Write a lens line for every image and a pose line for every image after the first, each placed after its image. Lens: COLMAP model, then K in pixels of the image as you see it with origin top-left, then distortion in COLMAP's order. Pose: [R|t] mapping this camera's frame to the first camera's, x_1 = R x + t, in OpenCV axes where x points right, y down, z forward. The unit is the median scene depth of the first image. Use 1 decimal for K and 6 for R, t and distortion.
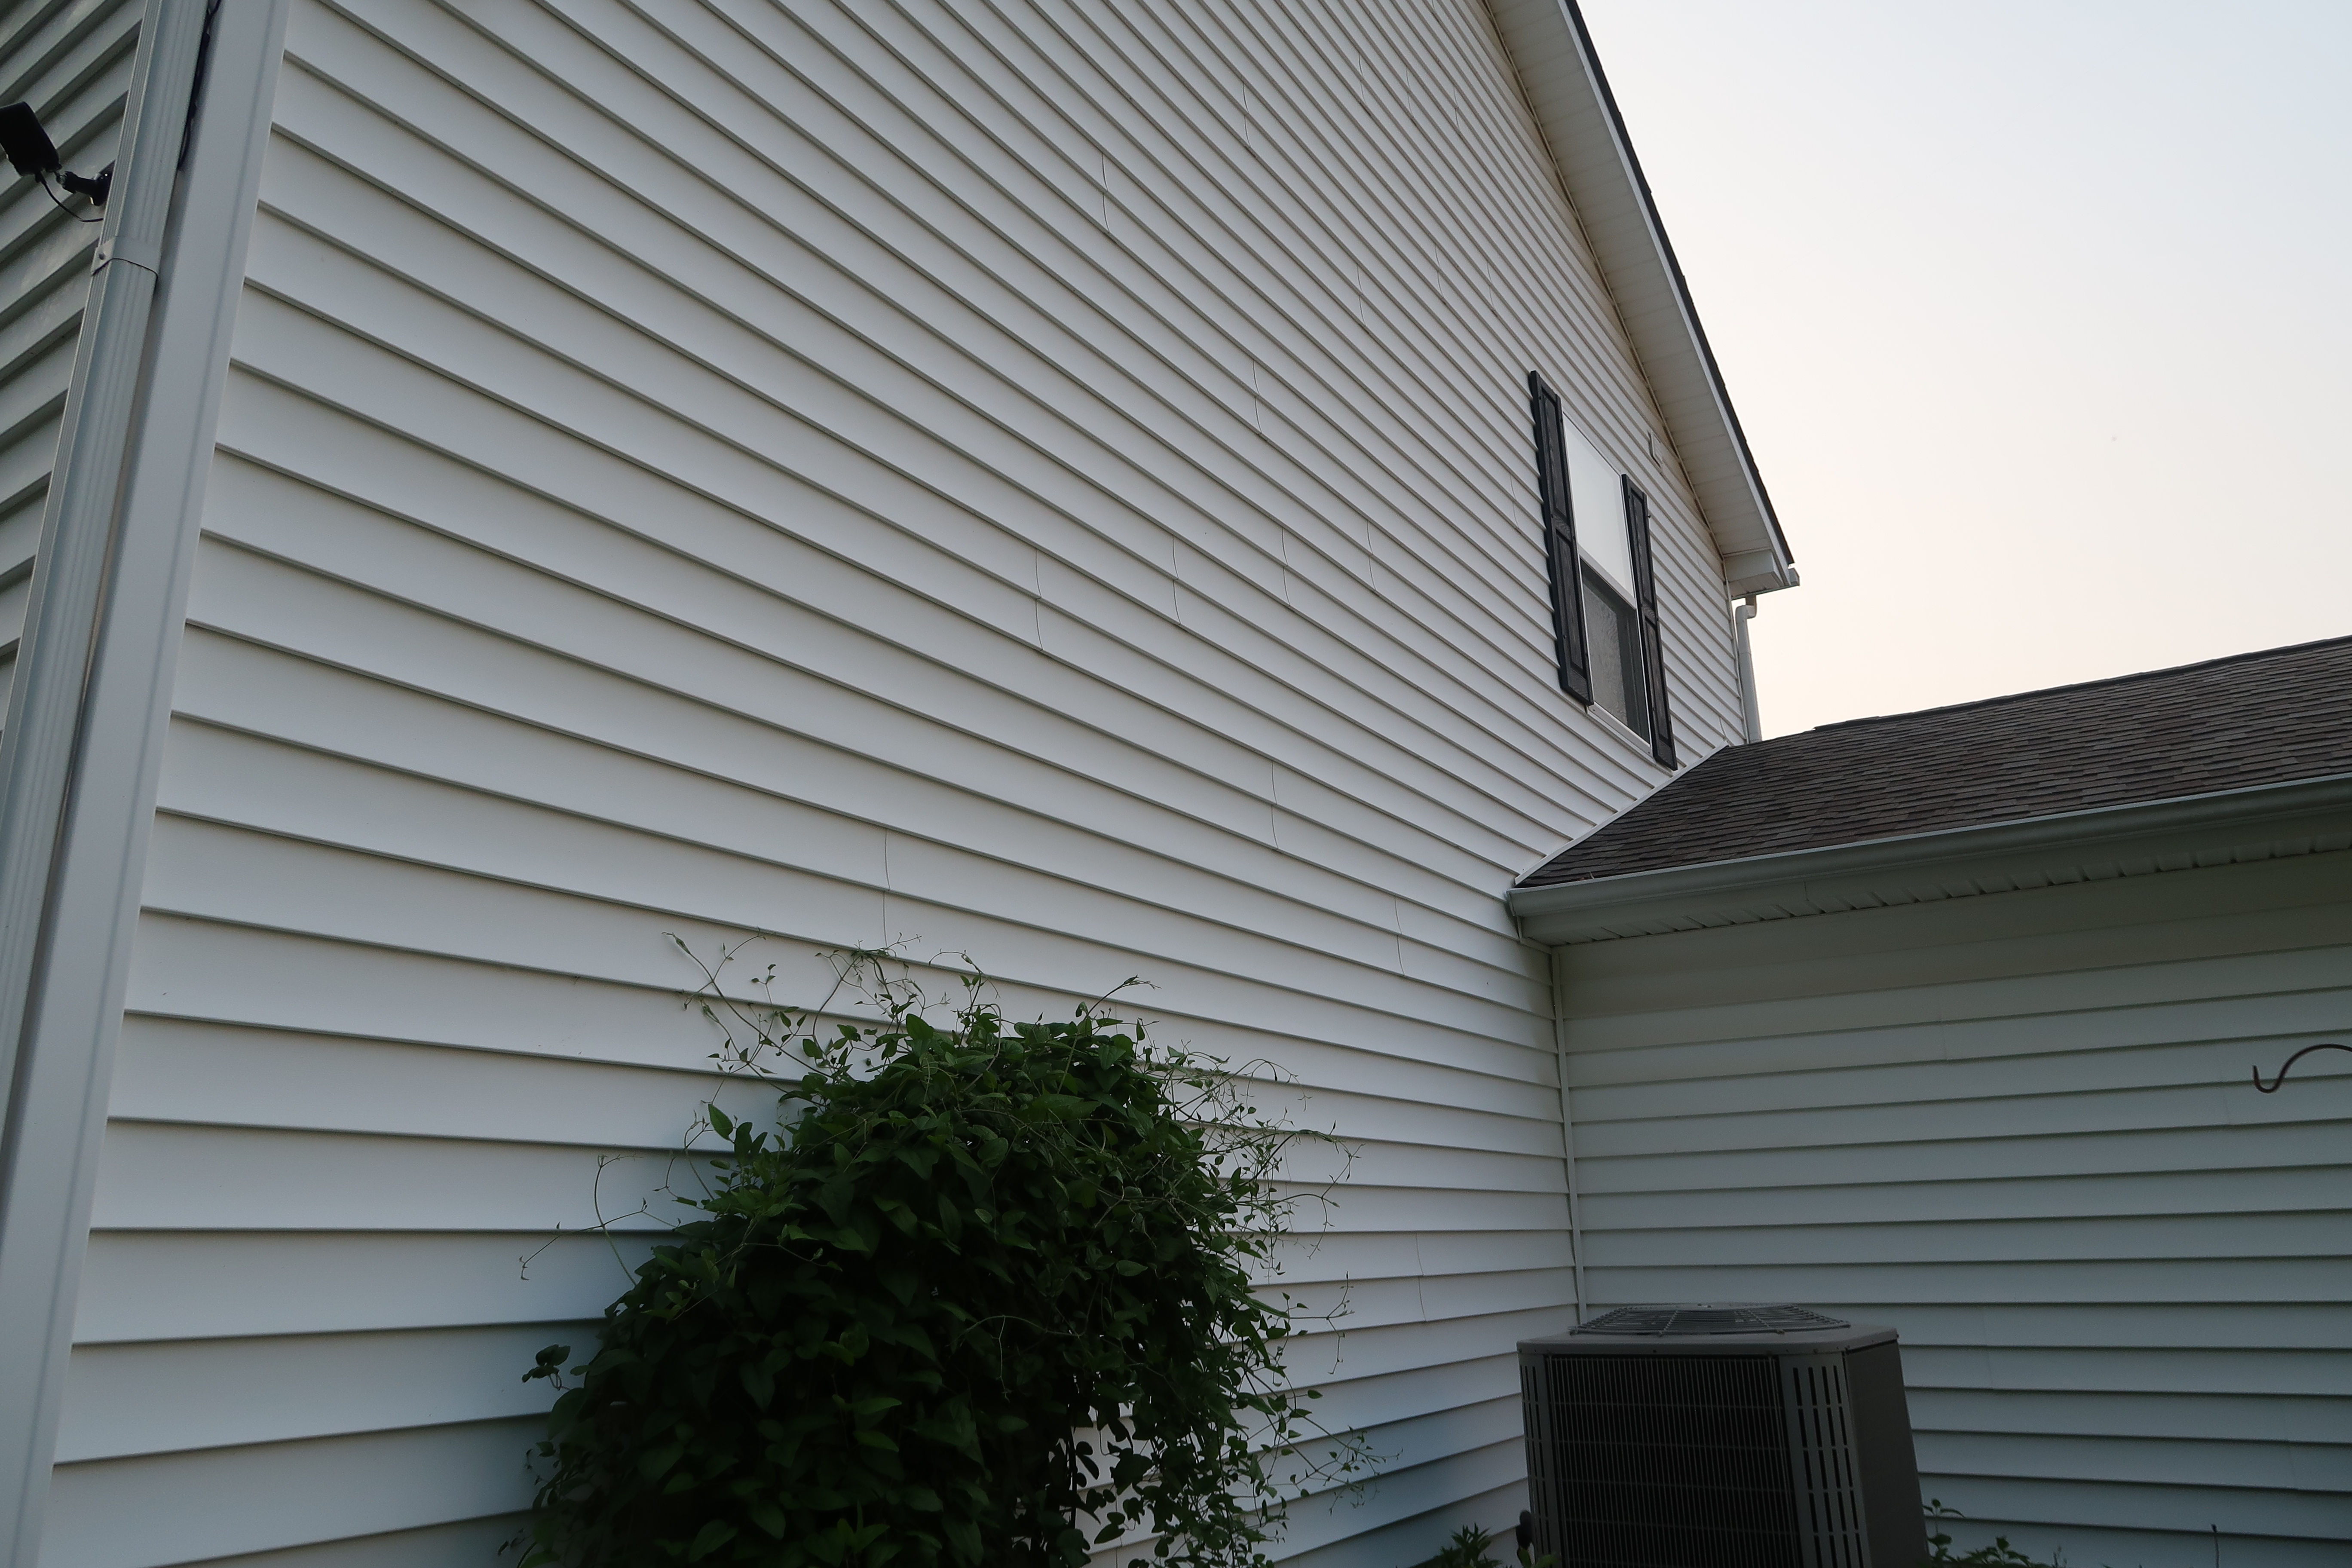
lens RADIAL K [[1613.5, 0, 1176.0], [0, 1613.5, 784.0], [0, 0, 1]] dist [0.085069, 0.001256]
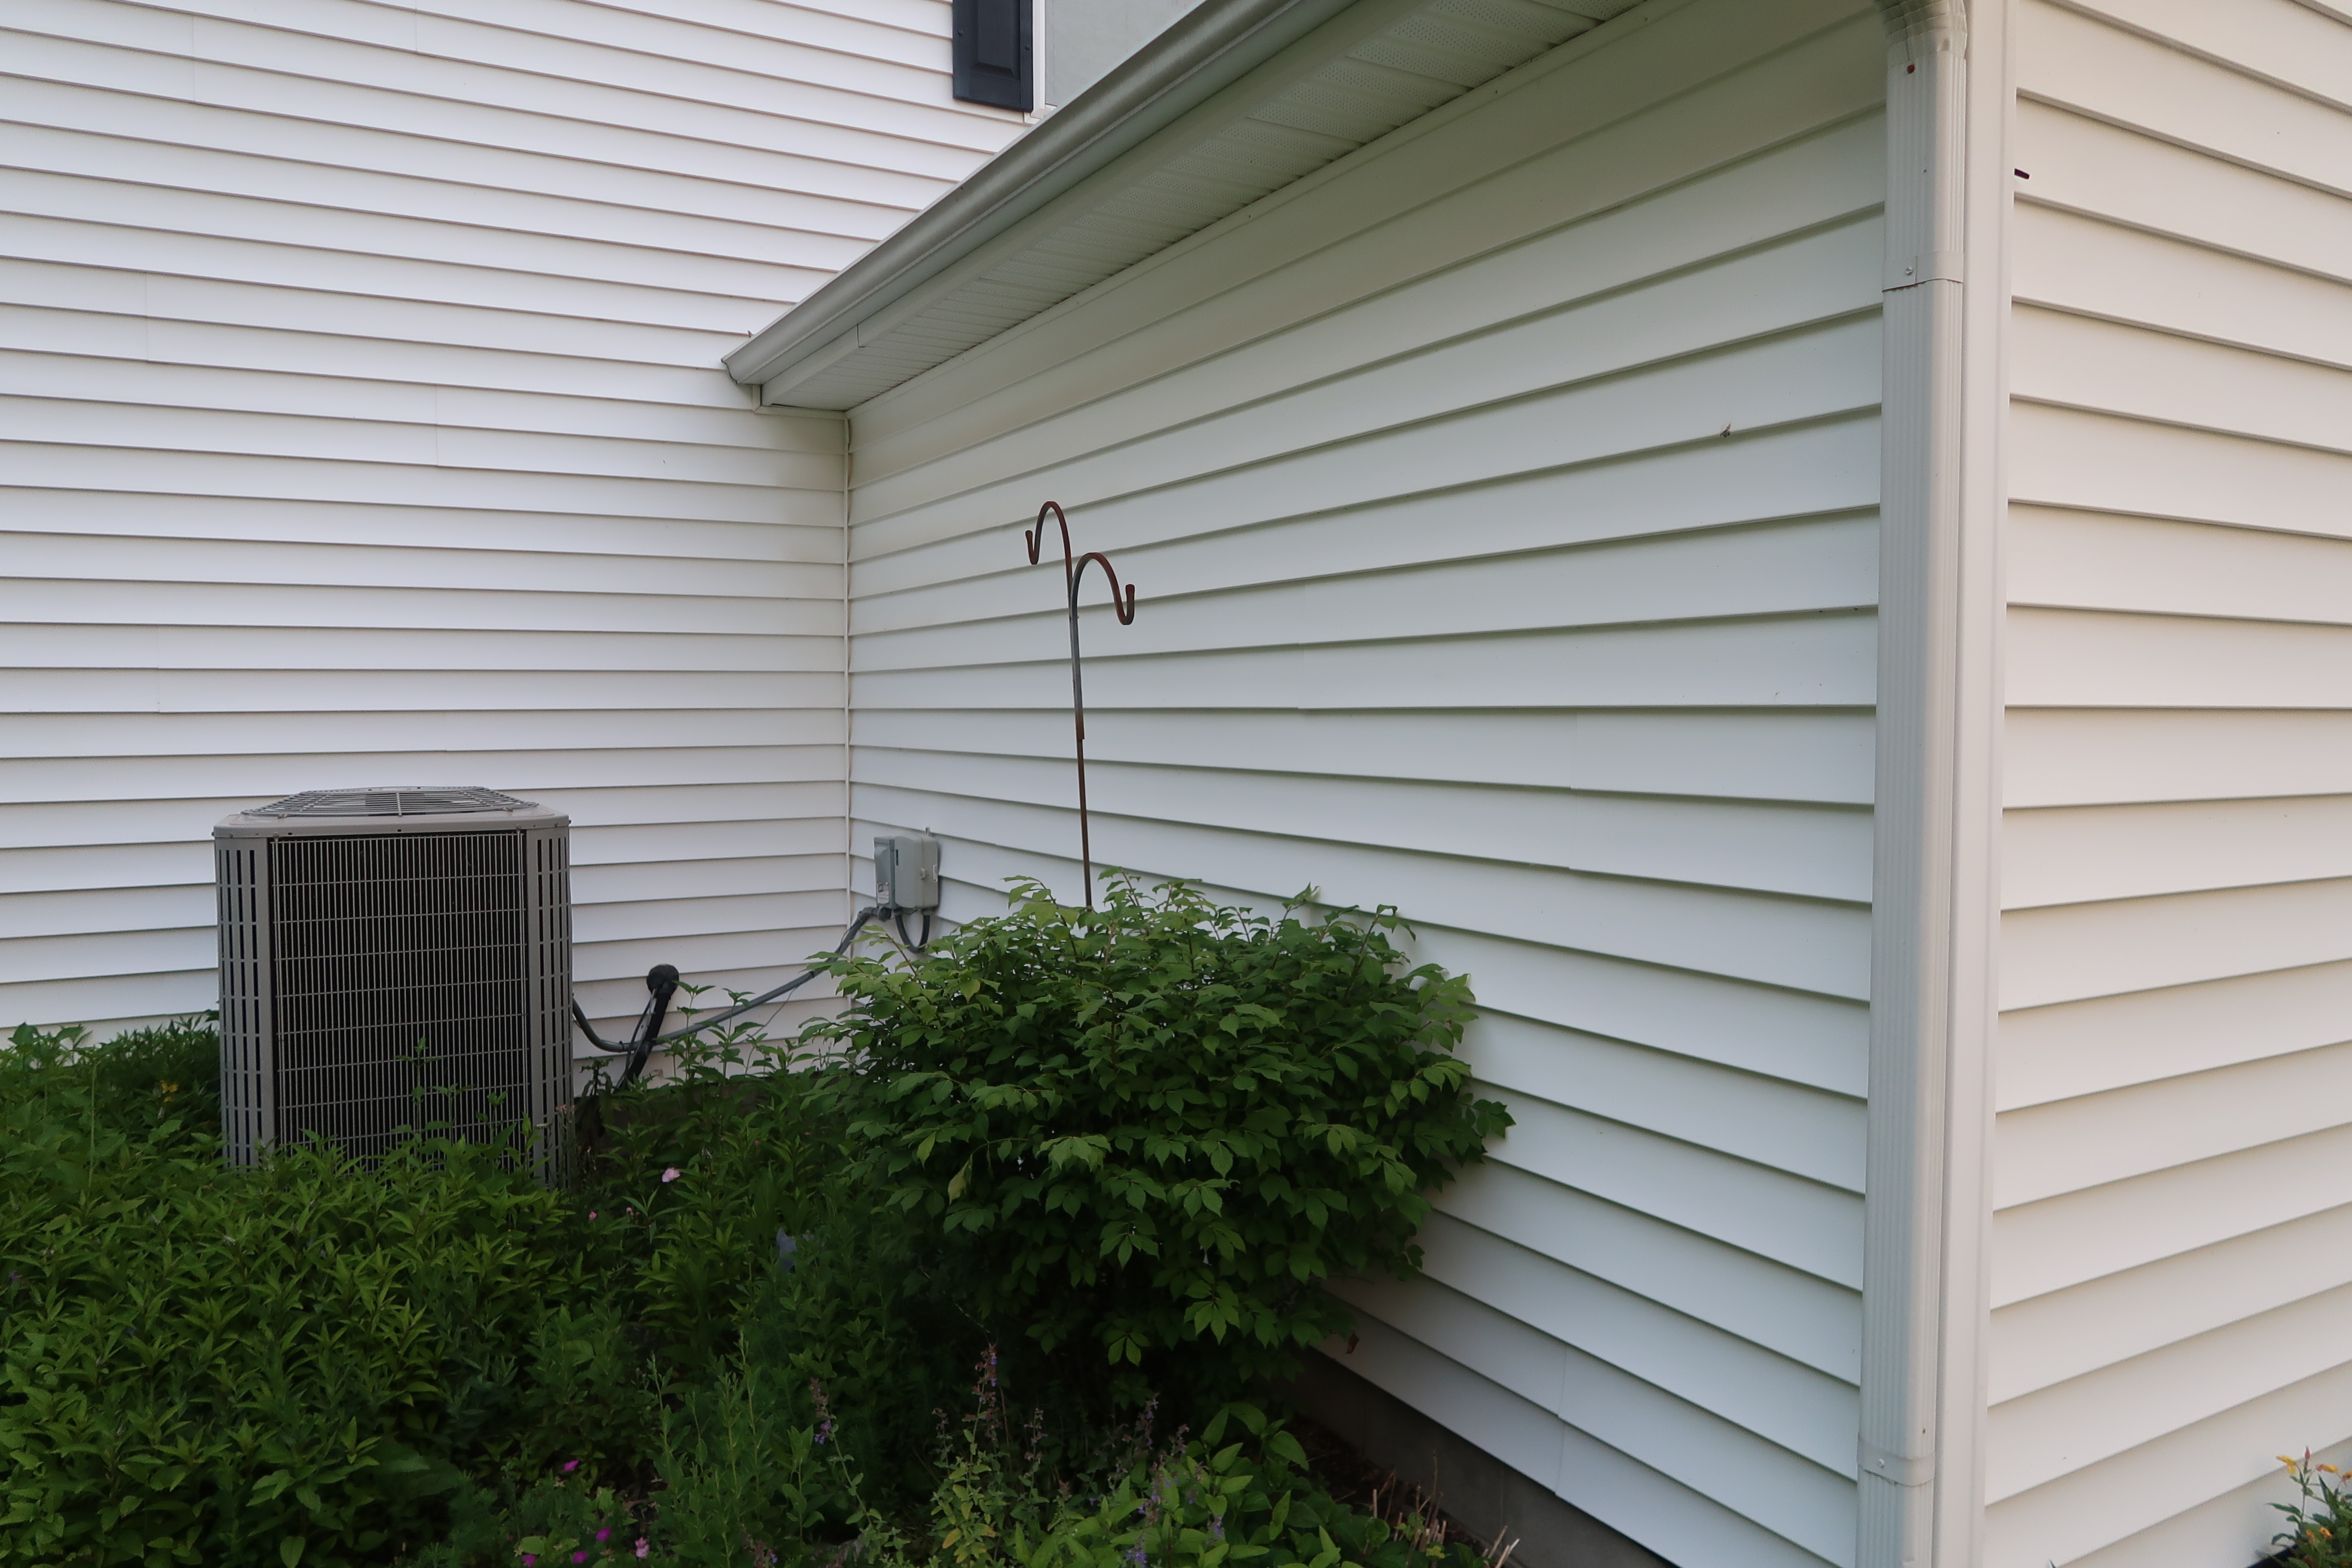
lens RADIAL K [[1617.3, 0, 1176.0], [0, 1617.3, 784.0], [0, 0, 1]] dist [-0.032929, 0.001672]
pose [[0.891214, 0.037726, -0.452012, 0.990567], [0.110643, 0.948351, 0.297303, 0.060019], [0.439882, -0.314972, 0.841009, 0.303237]]
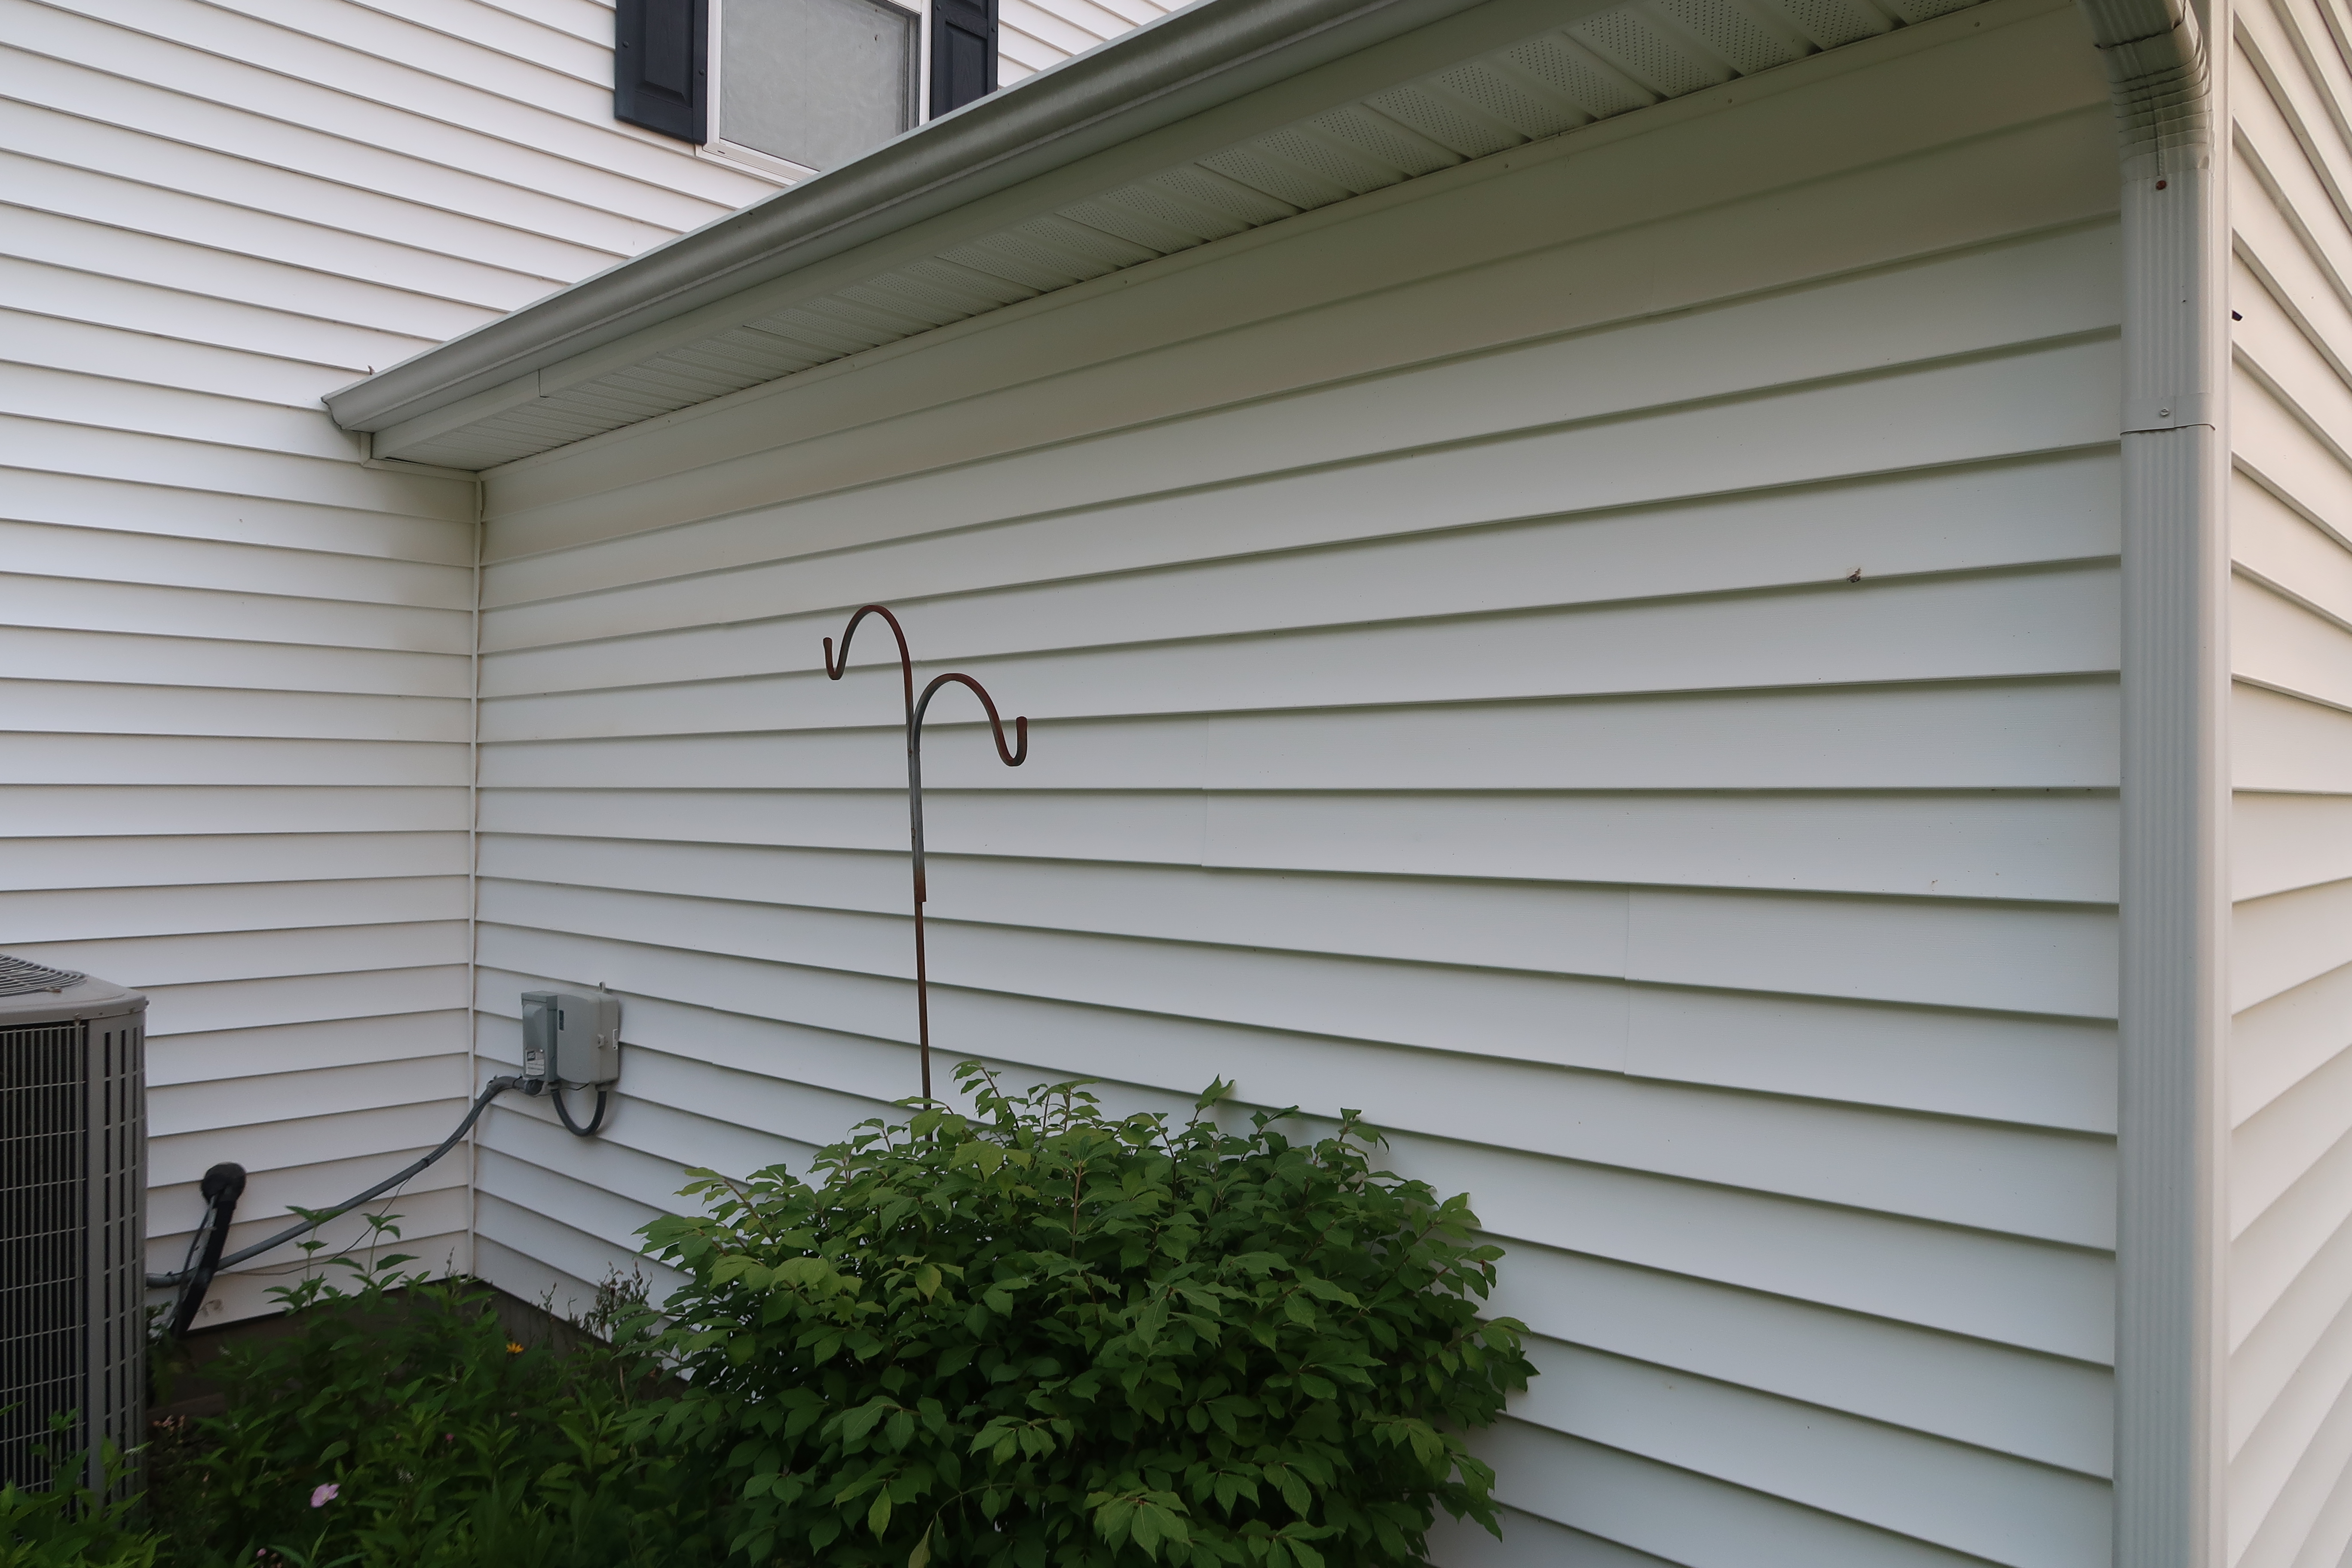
lens RADIAL K [[1617.3, 0, 1176.0], [0, 1617.3, 784.0], [0, 0, 1]] dist [-0.032929, 0.001672]
pose [[0.985731, 0.021478, -0.166954, 0.824567], [0.024428, 0.963074, 0.268125, 0.057333], [0.166548, -0.268377, 0.948807, 0.369186]]
